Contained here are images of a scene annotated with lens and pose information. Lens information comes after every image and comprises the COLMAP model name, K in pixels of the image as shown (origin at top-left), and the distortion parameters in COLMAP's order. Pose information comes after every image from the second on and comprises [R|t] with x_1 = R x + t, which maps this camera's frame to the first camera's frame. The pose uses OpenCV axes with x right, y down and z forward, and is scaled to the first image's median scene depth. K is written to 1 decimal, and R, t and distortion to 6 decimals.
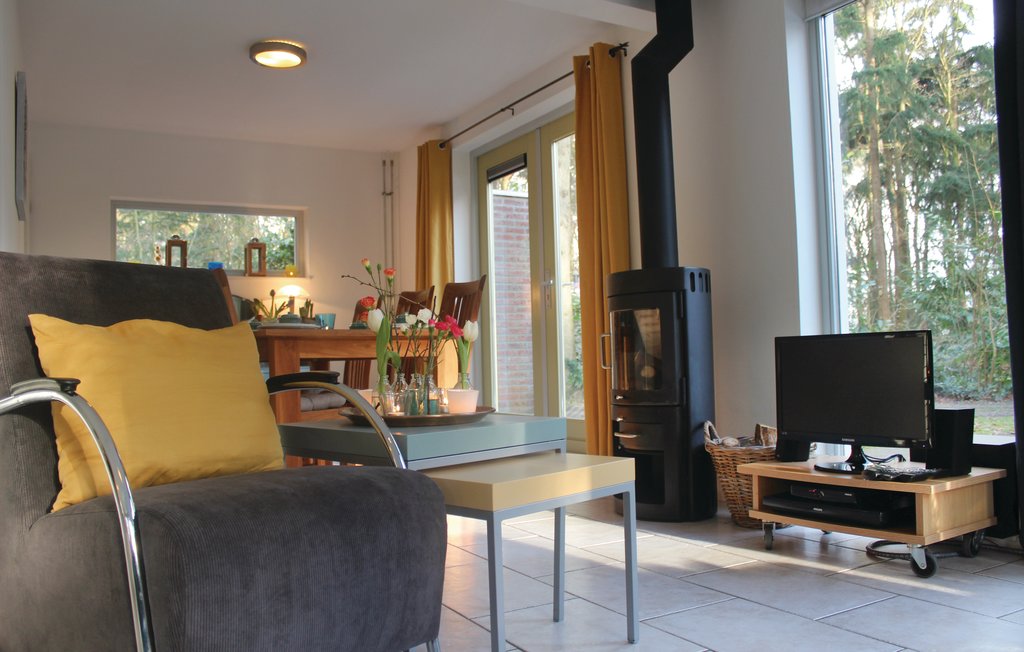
lens RADIAL K [[839.4, 0, 515.7], [0, 839.4, 316.6], [0, 0, 1]] dist [-0.141951, 0.085087]
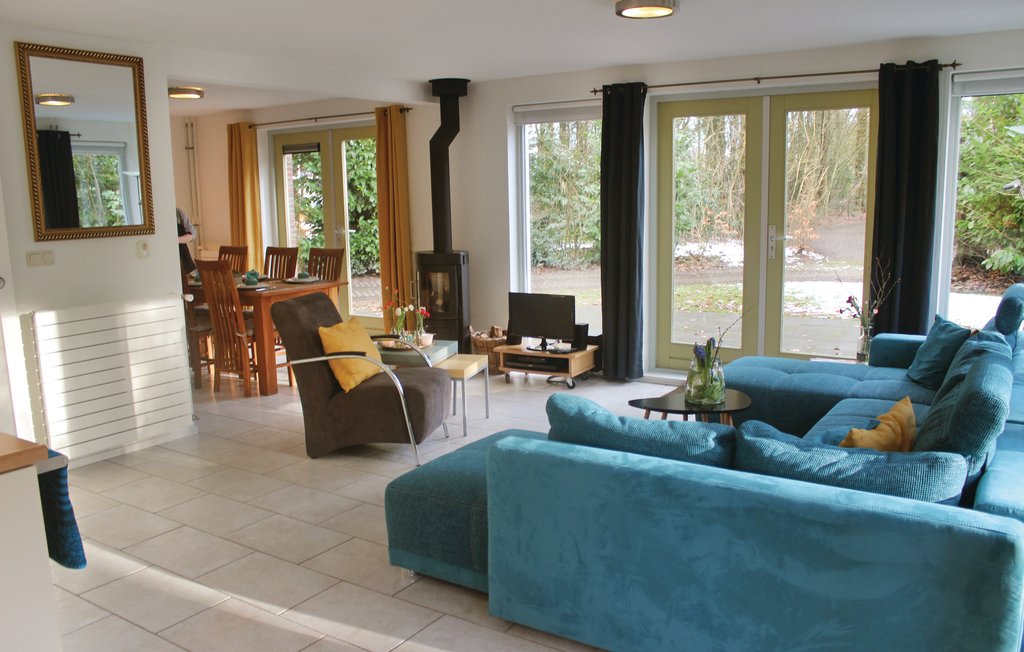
lens RADIAL K [[839.4, 0, 514.3], [0, 839.4, 329.7], [0, 0, 1]] dist [-0.141951, 0.085087]
pose [[0.893490, -0.062249, 0.444747, -0.744731], [-0.028126, 0.980646, 0.193761, -0.338446], [-0.448201, -0.185632, 0.874446, -1.100063]]
